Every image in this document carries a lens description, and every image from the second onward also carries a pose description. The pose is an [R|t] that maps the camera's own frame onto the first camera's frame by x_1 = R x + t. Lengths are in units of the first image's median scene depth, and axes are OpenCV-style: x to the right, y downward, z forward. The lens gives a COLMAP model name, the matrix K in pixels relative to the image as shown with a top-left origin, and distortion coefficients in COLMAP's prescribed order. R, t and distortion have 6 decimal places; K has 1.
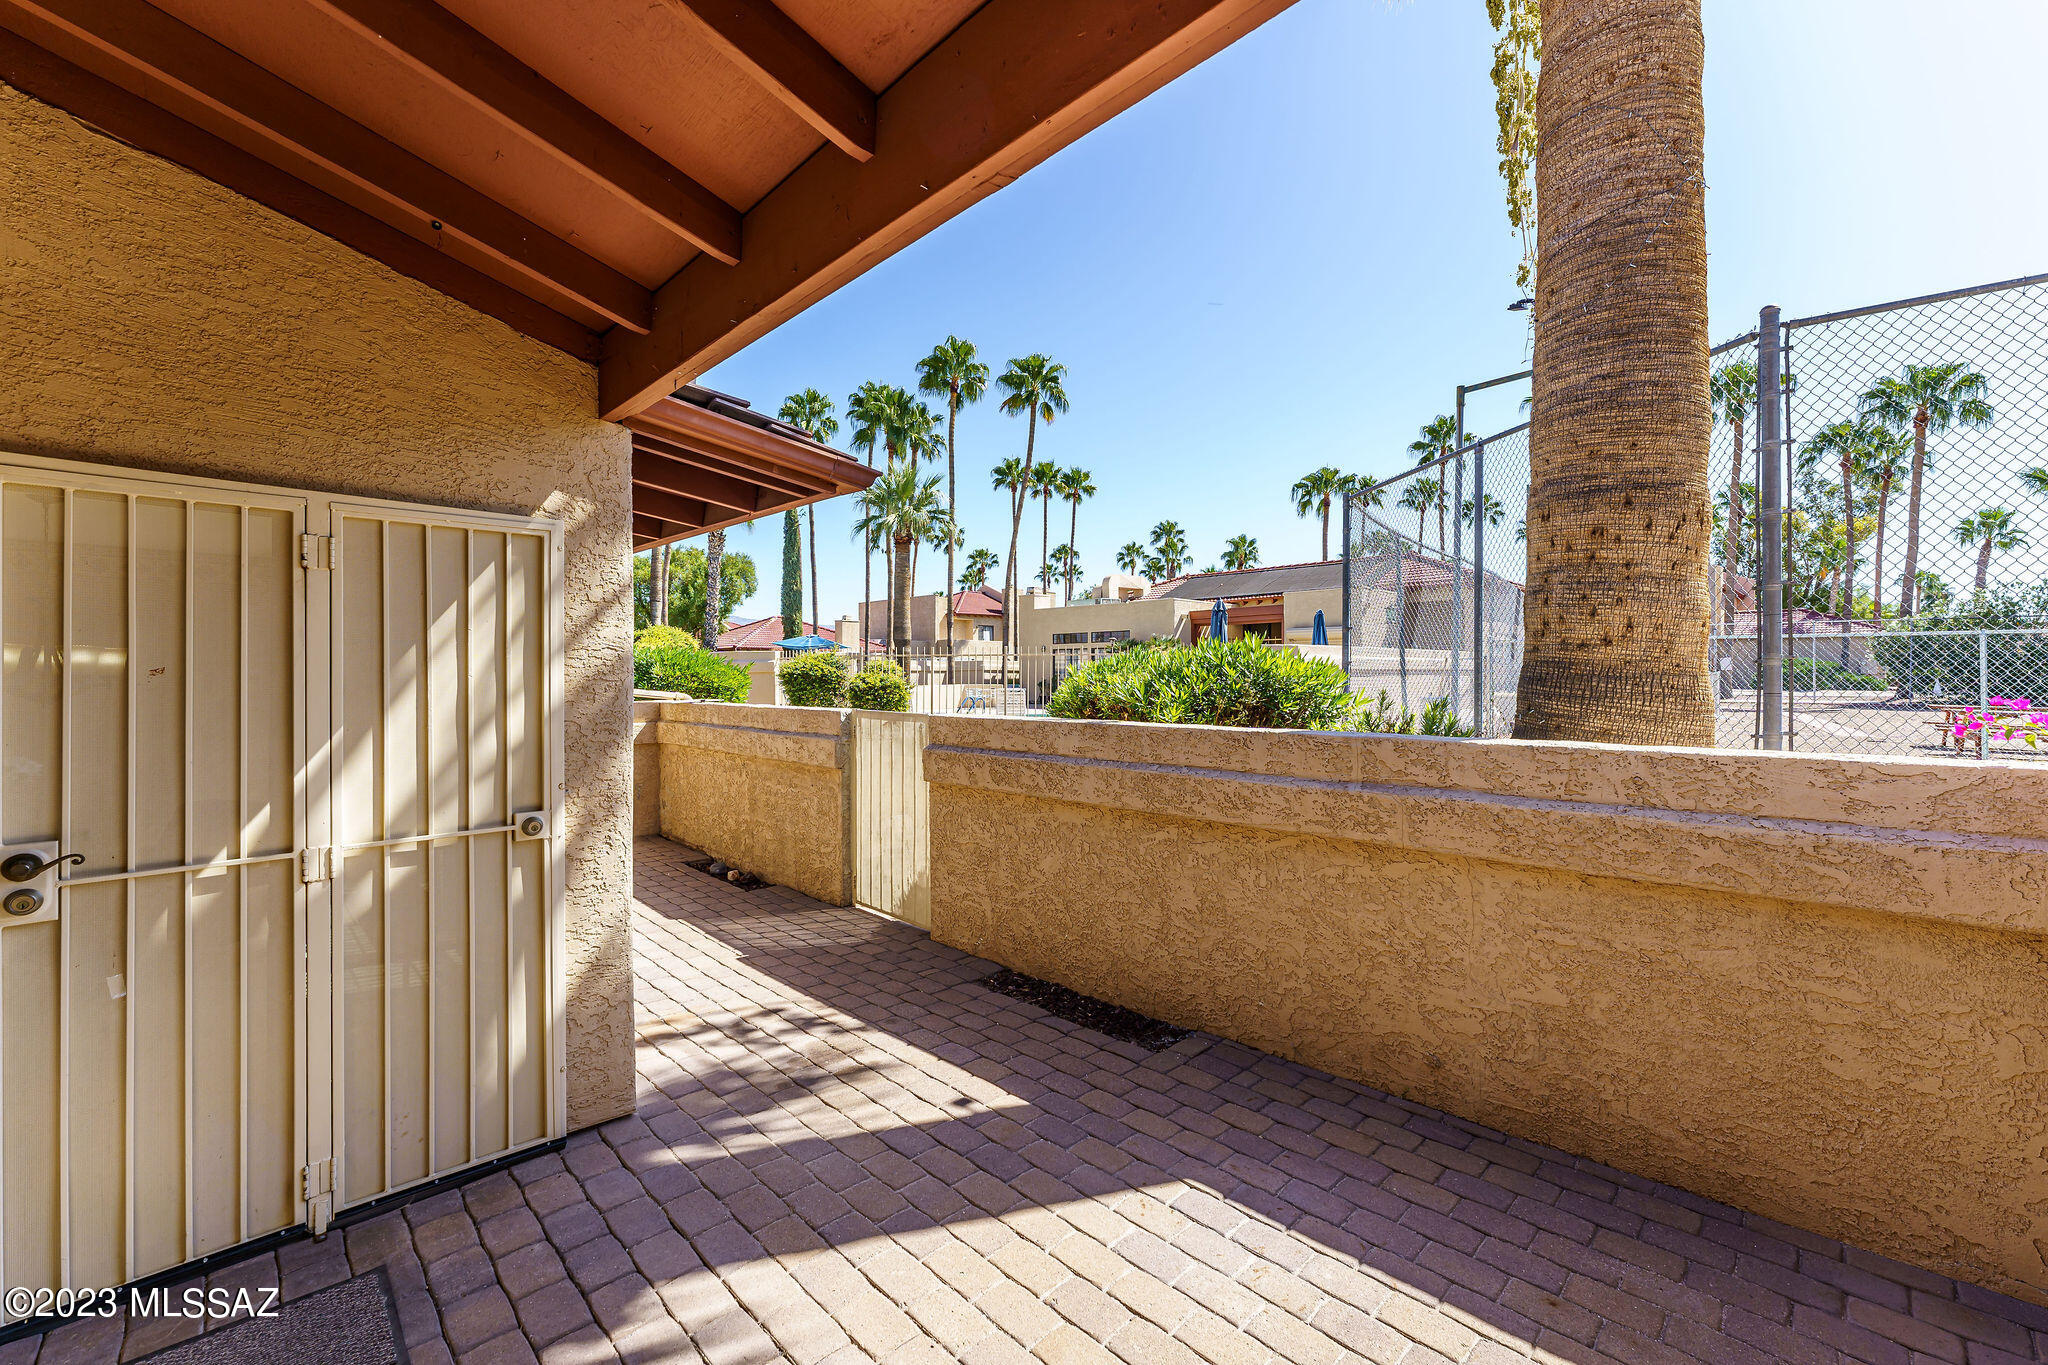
lens RADIAL K [[840.5, 0, 1023.6], [0, 840.5, 680.2], [0, 0, 1]] dist [0.002135, -0.000007]
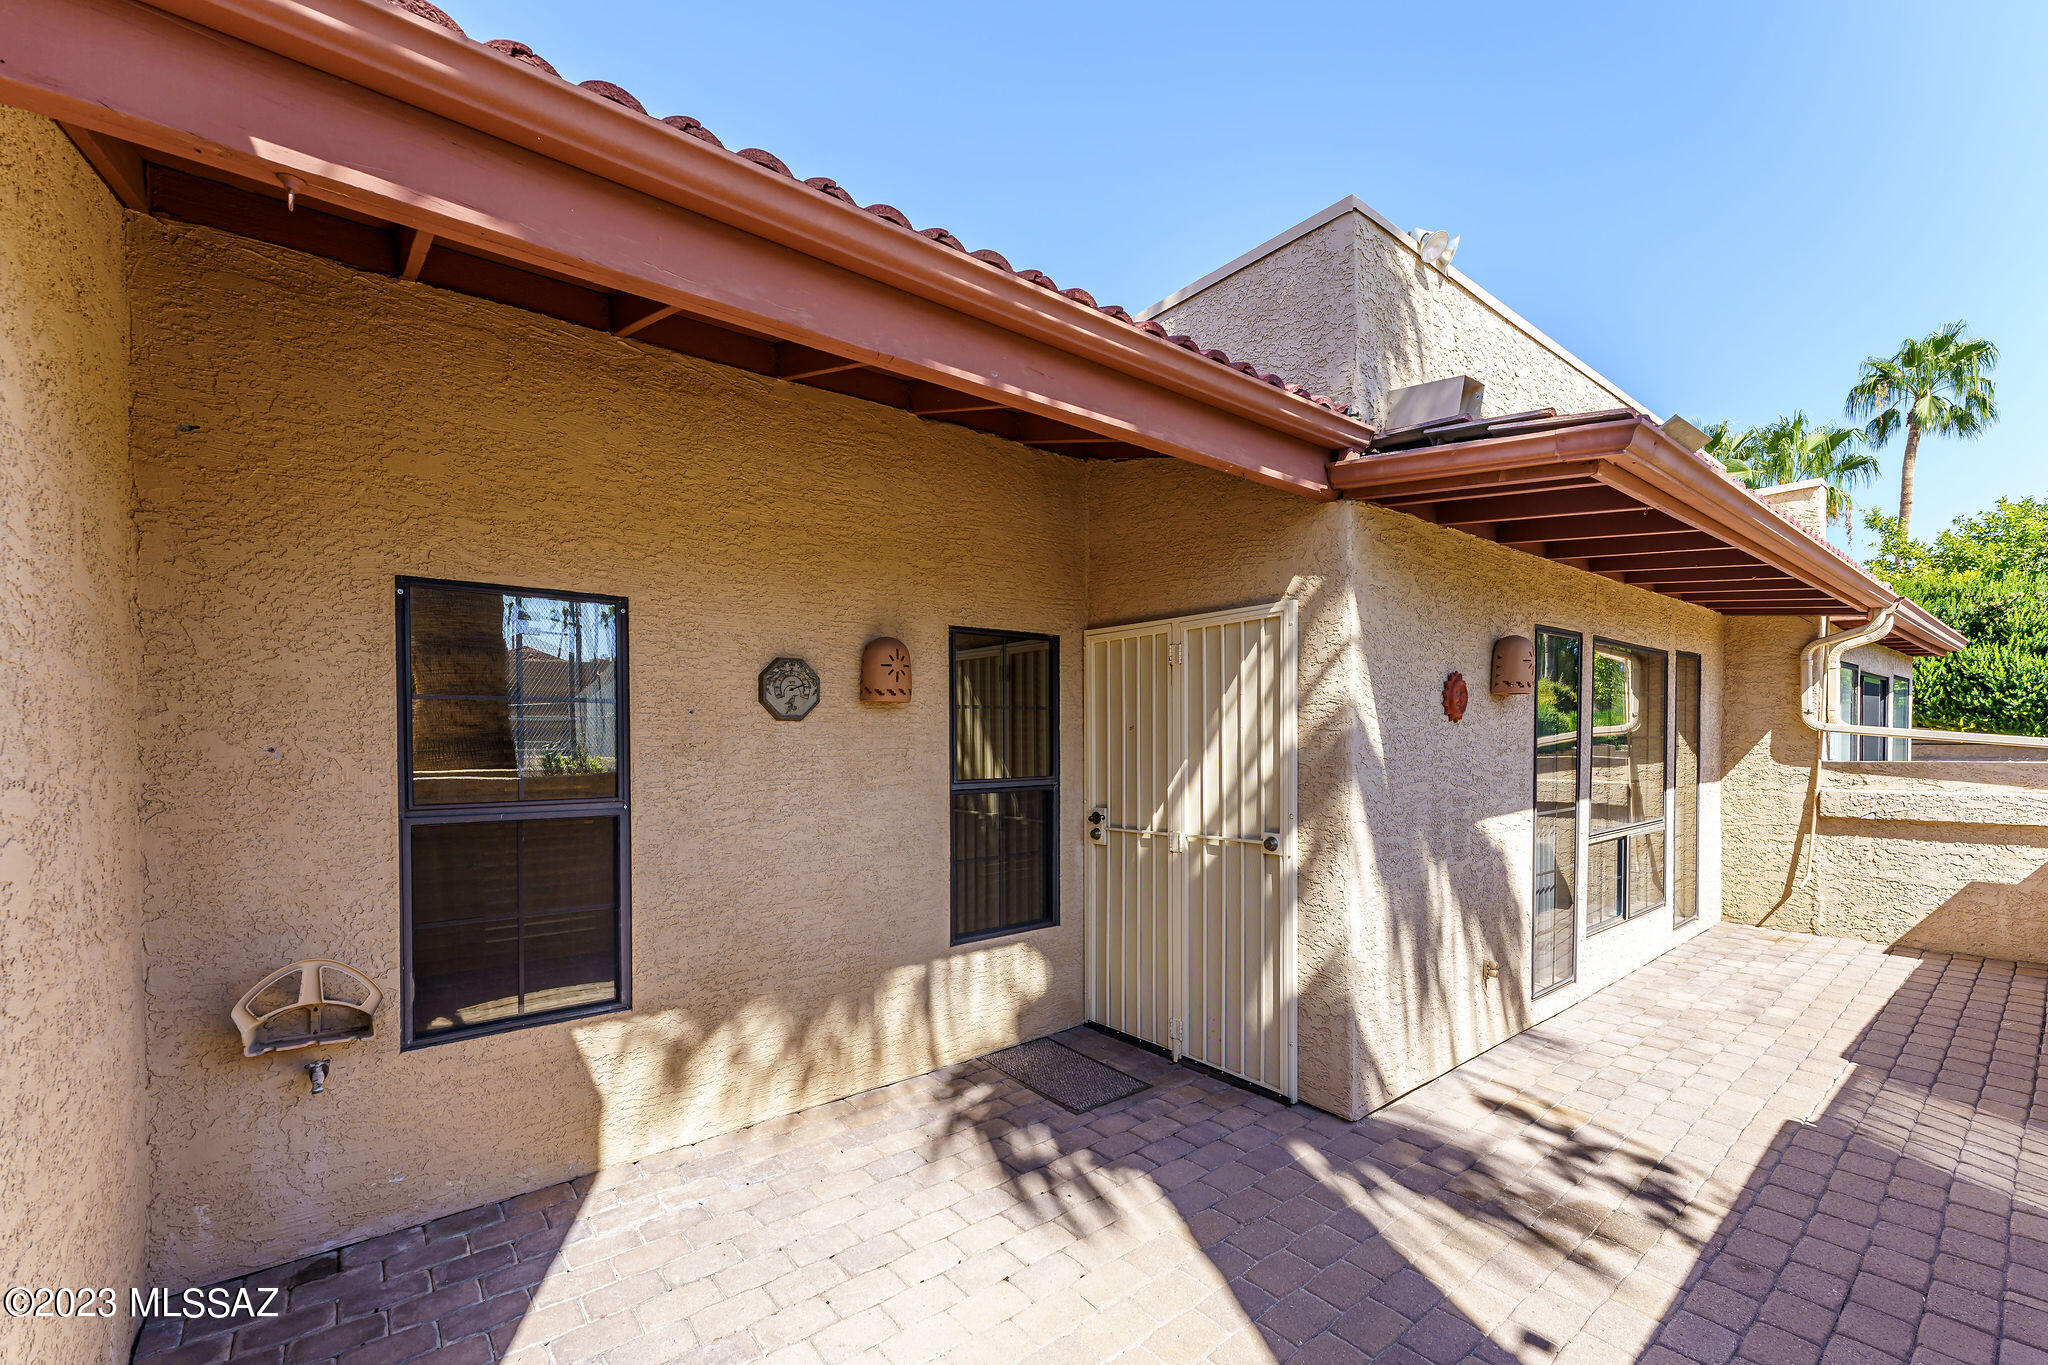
lens RADIAL K [[840.5, 0, 1021.1], [0, 840.5, 749.8], [0, 0, 1]] dist [0.002135, -0.000007]
pose [[-0.094889, 0.019114, -0.995304, 0.698051], [0.010168, 0.999782, 0.018231, 0.002179], [0.995436, -0.008390, -0.095063, 0.707250]]
